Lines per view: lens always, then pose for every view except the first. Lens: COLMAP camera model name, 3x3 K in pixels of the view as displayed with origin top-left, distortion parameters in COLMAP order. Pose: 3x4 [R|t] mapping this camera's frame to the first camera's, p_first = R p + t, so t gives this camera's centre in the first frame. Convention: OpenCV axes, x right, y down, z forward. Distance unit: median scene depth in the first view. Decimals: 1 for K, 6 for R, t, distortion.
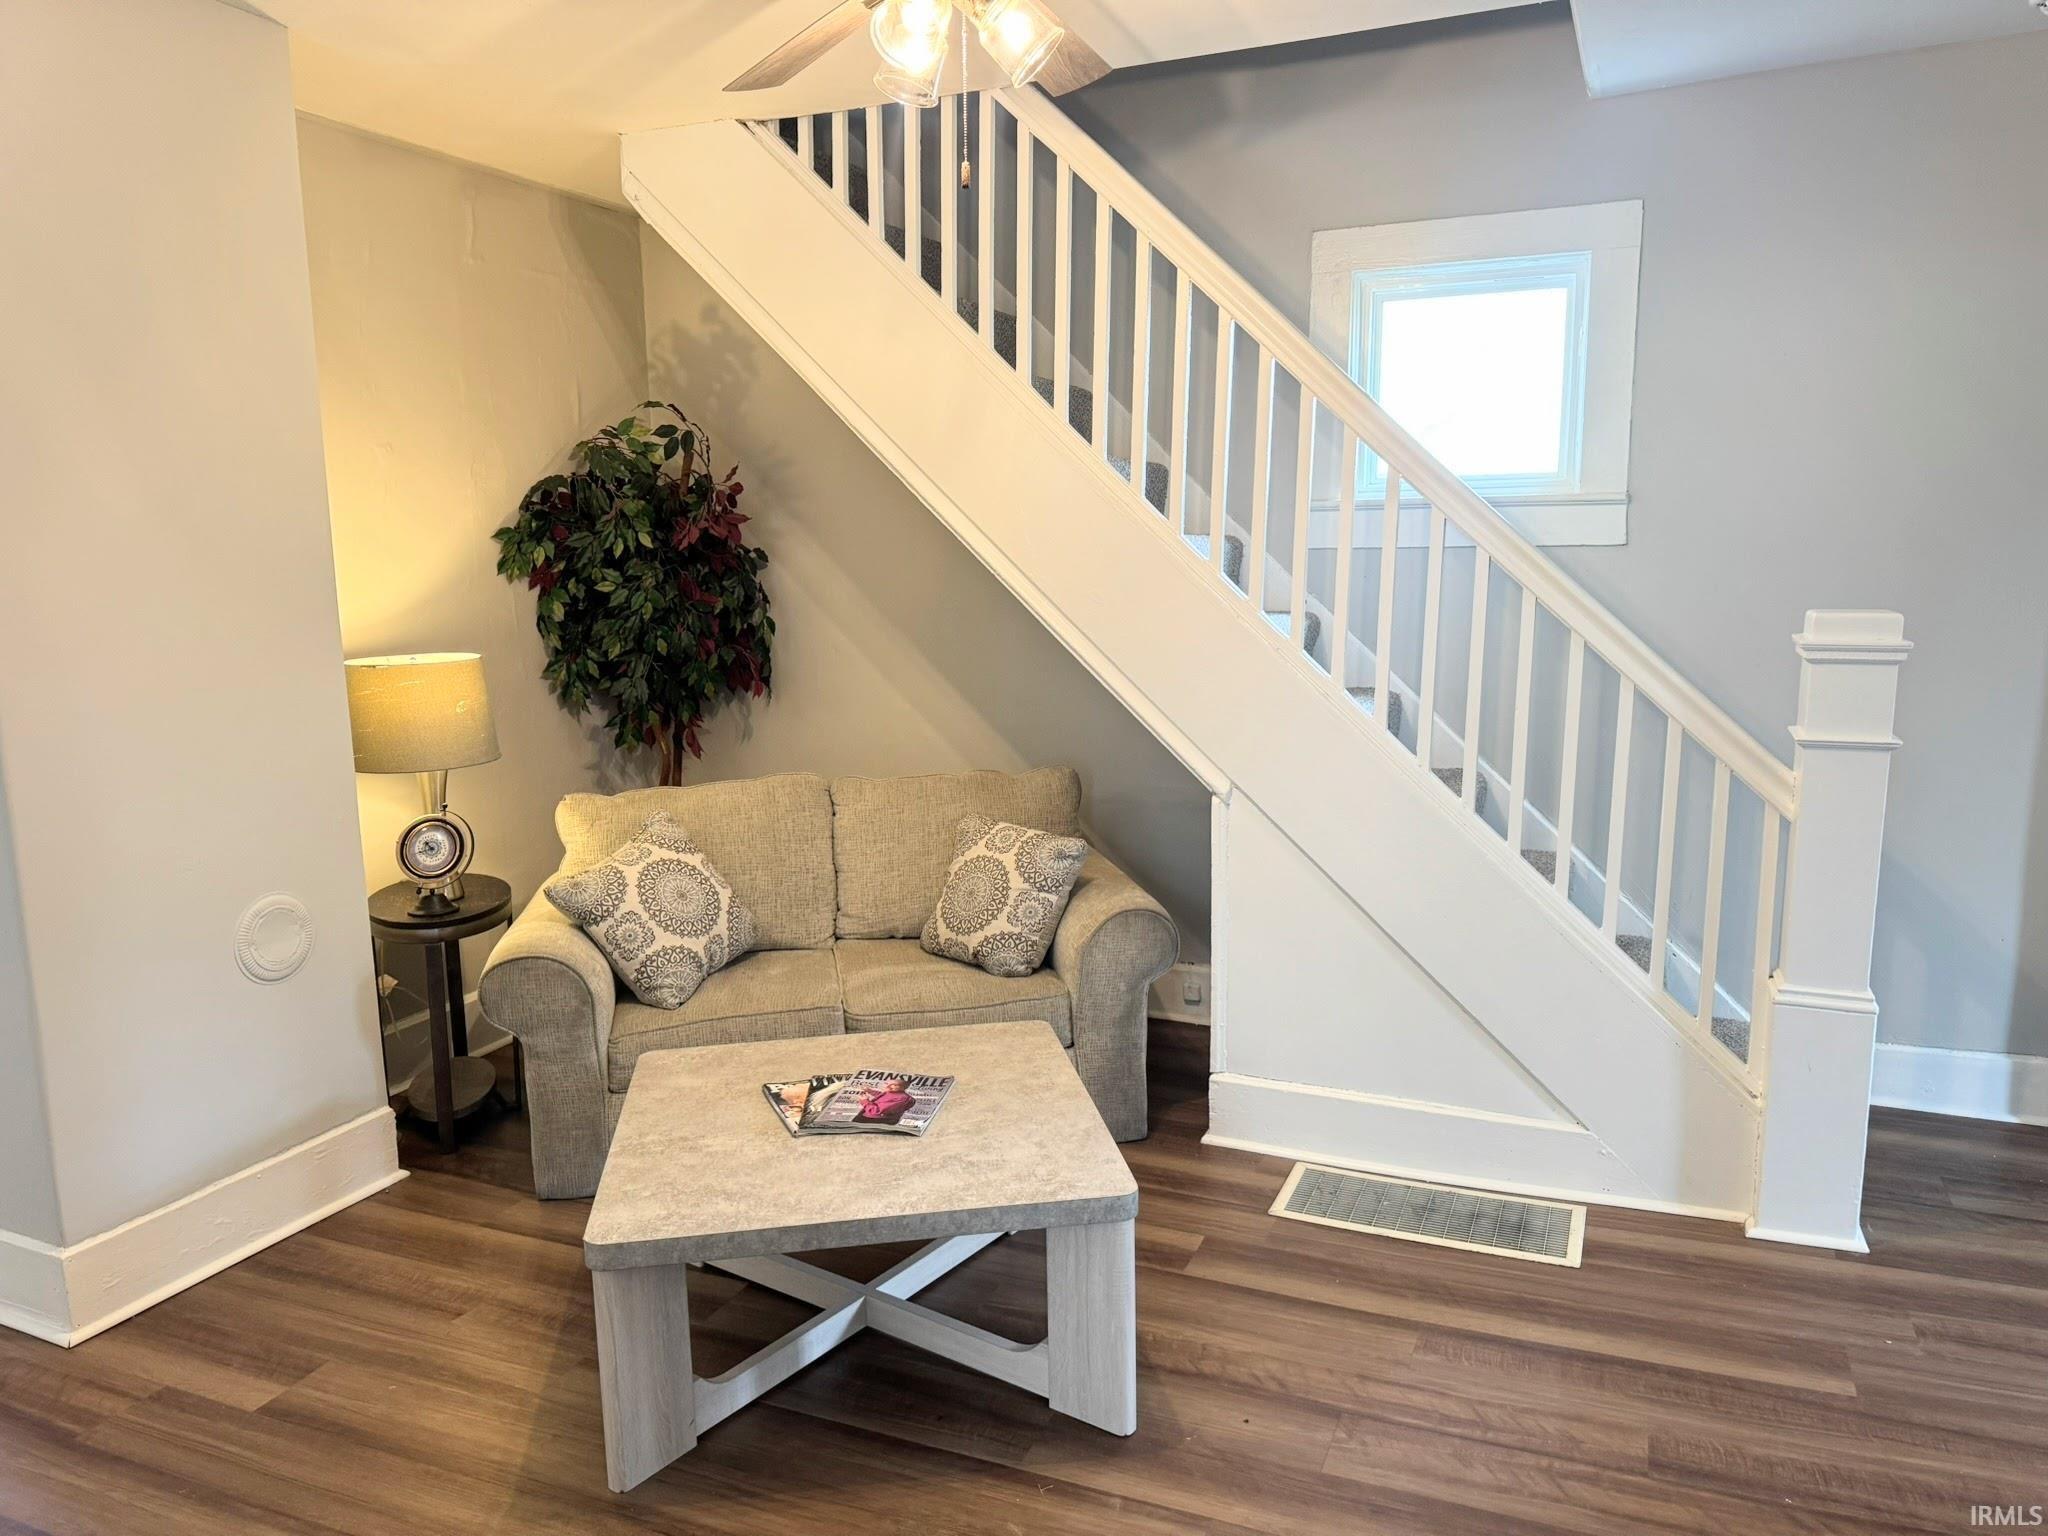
lens RADIAL K [[1445.8, 0, 1033.7], [0, 1445.8, 773.2], [0, 0, 1]] dist [0.012549, -0.006162]
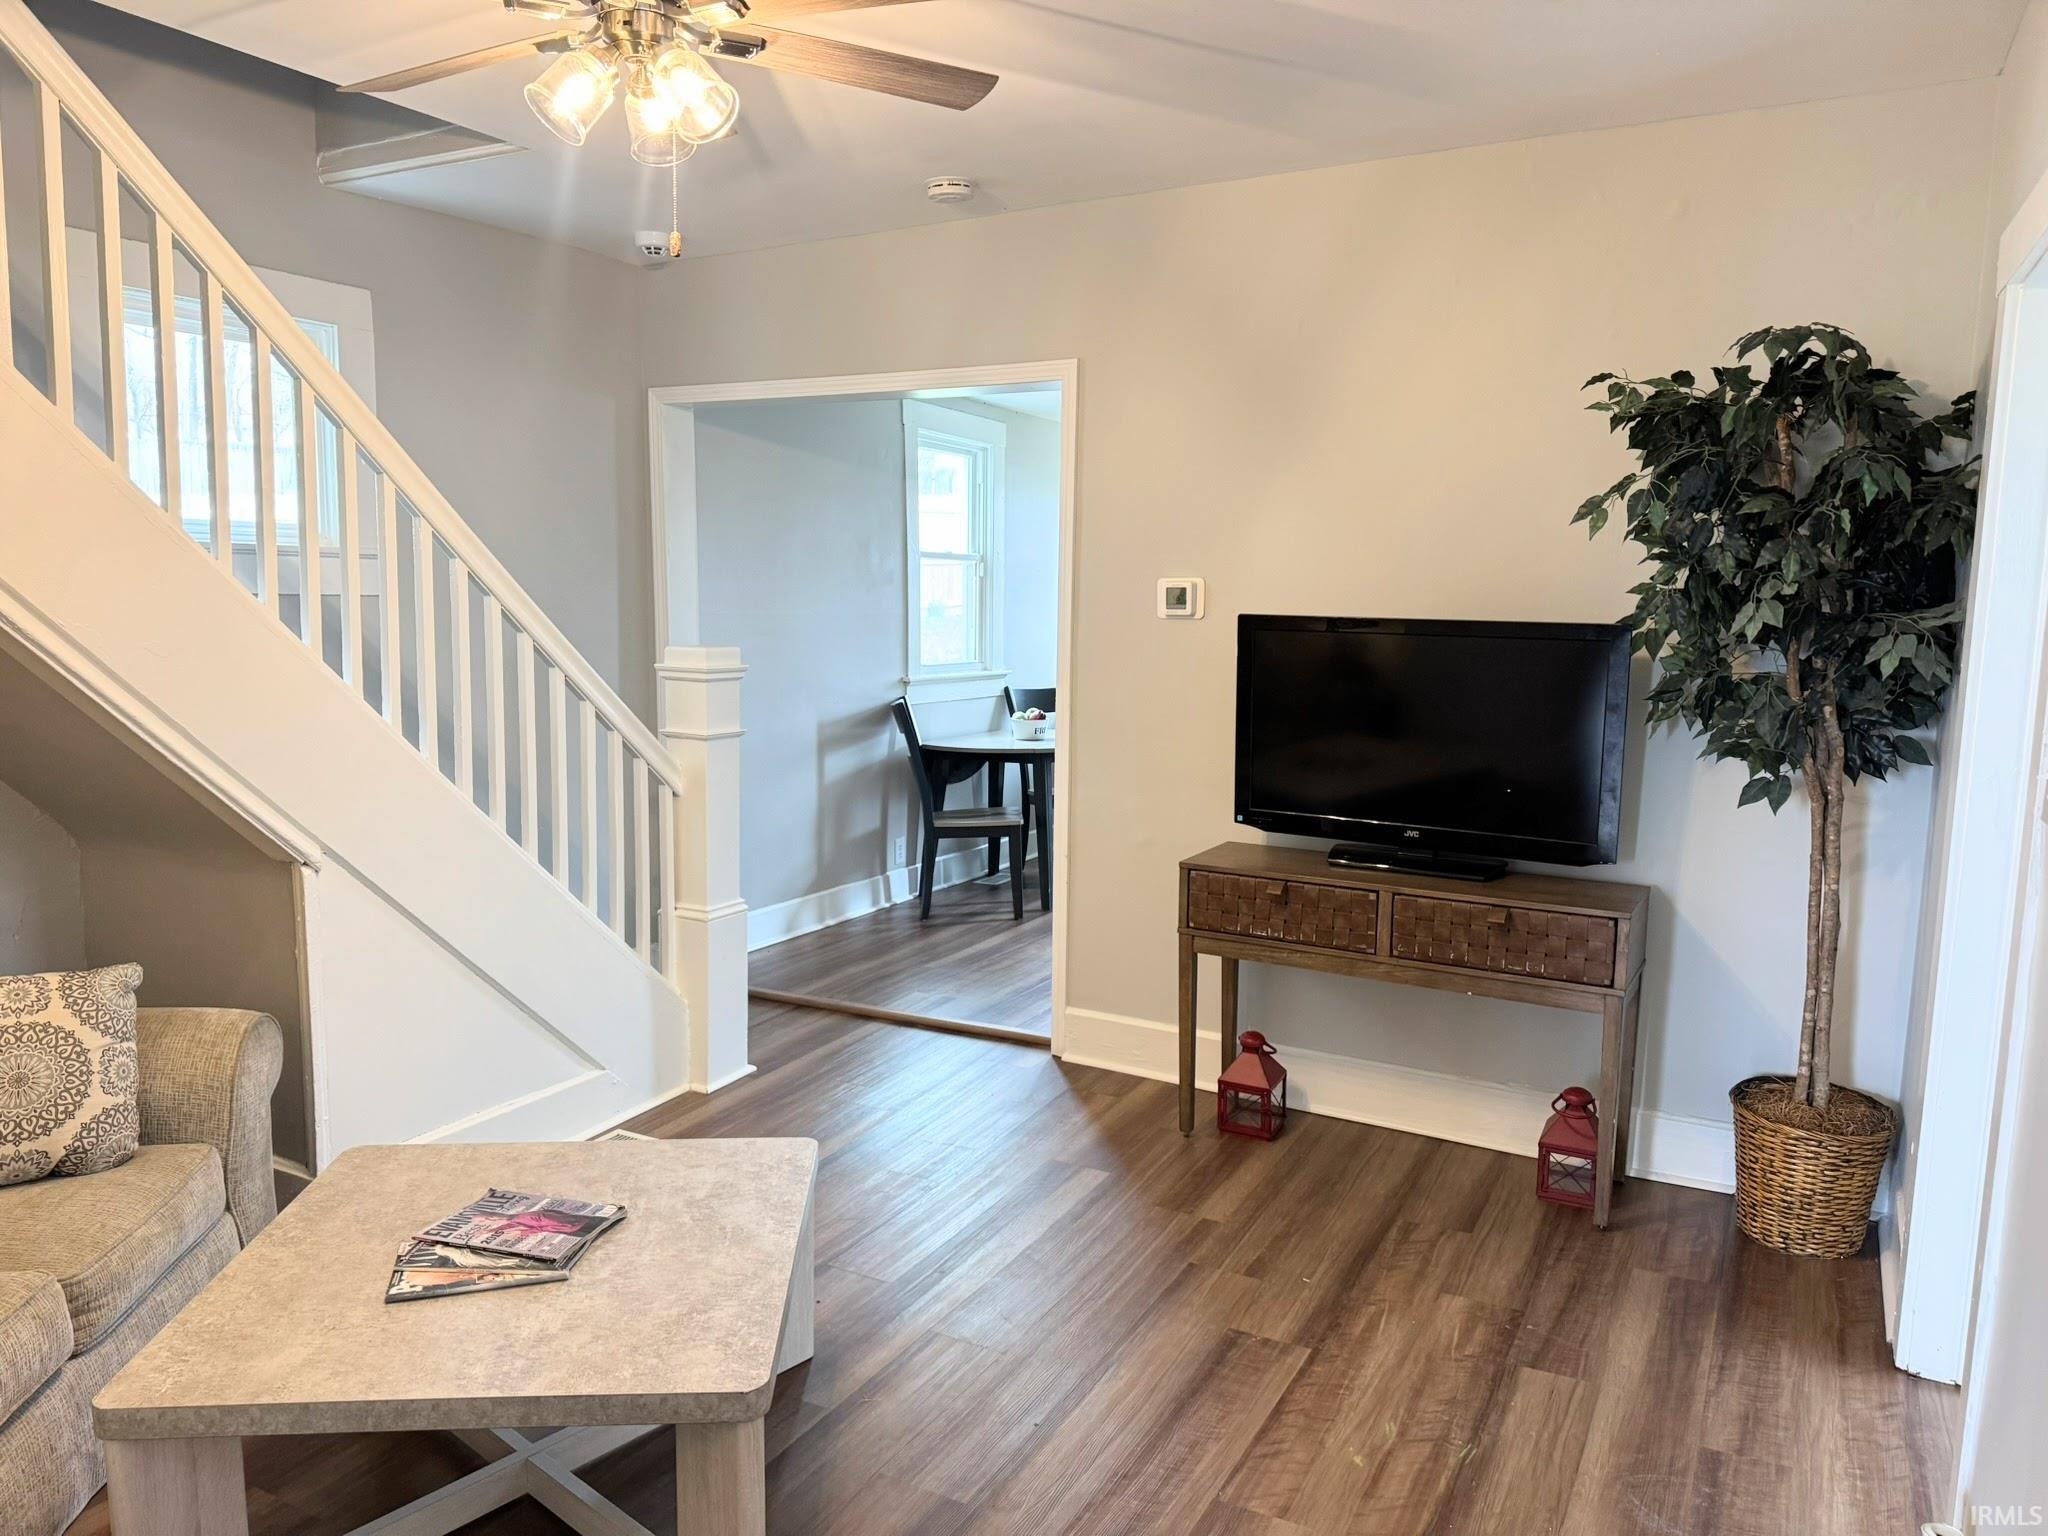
lens RADIAL K [[1445.8, 0, 1032.8], [0, 1445.8, 764.7], [0, 0, 1]] dist [0.012549, -0.006162]
pose [[0.089192, -0.108628, 0.990073, -0.852541], [0.136263, 0.986019, 0.095908, -0.086397], [-0.986649, 0.126356, 0.102747, 0.526327]]
